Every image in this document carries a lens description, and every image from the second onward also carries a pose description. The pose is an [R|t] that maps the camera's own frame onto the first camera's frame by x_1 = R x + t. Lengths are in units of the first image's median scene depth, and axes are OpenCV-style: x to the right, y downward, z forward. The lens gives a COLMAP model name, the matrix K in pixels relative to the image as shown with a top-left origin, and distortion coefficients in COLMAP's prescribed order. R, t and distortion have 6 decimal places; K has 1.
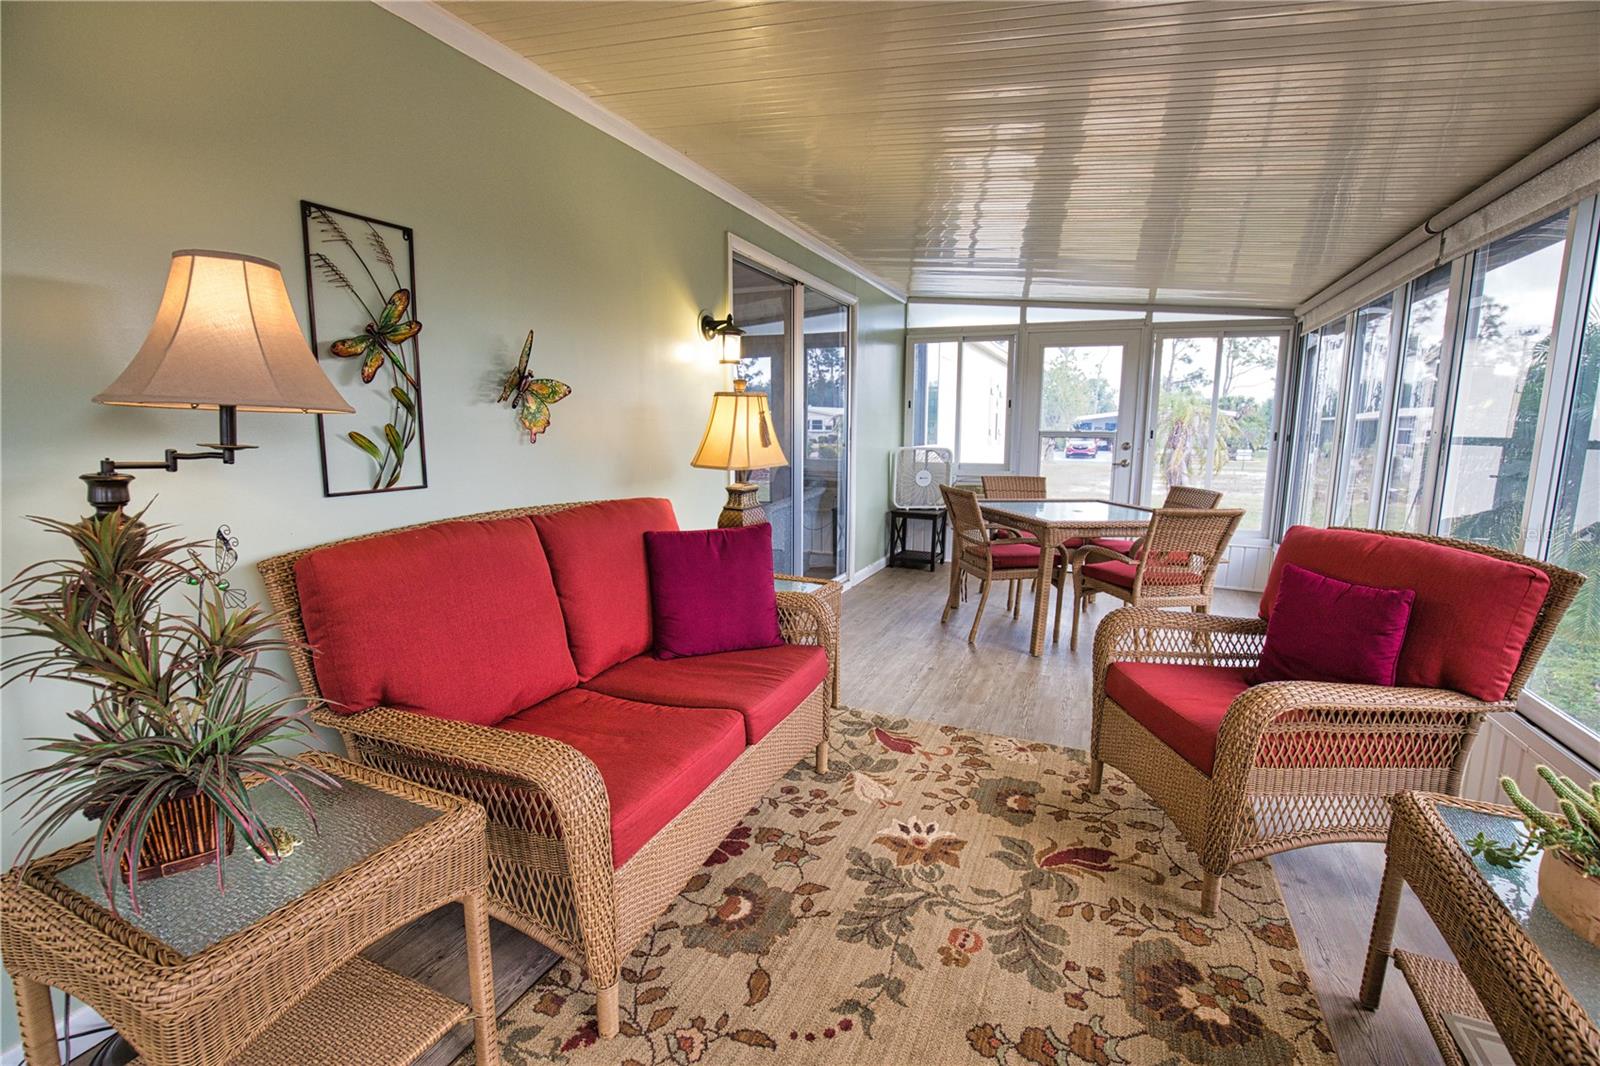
lens RADIAL K [[731.4, 0, 804.9], [0, 731.4, 537.8], [0, 0, 1]] dist [-0.031401, 0.001452]
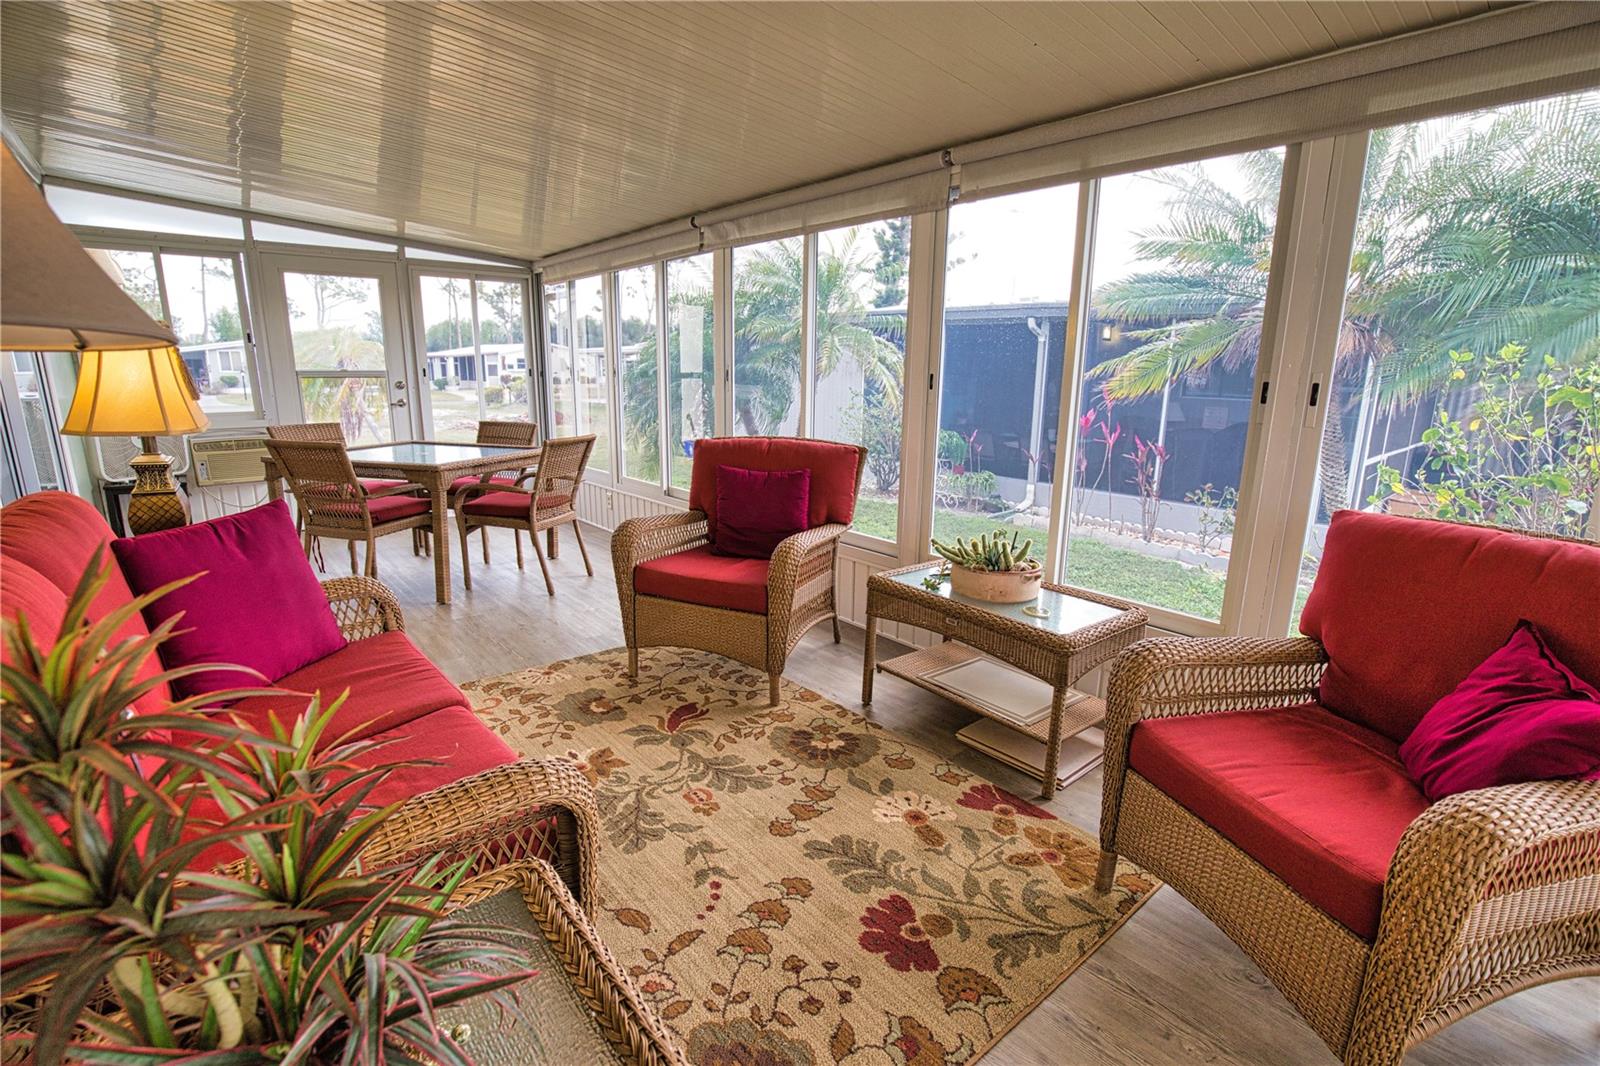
lens RADIAL K [[731.4, 0, 809.8], [0, 731.4, 538.3], [0, 0, 1]] dist [-0.031401, 0.001452]
pose [[0.440280, -0.204089, 0.874358, -0.504748], [0.126898, 0.978193, 0.164426, -0.036080], [-0.888848, 0.038561, 0.456577, 0.187382]]
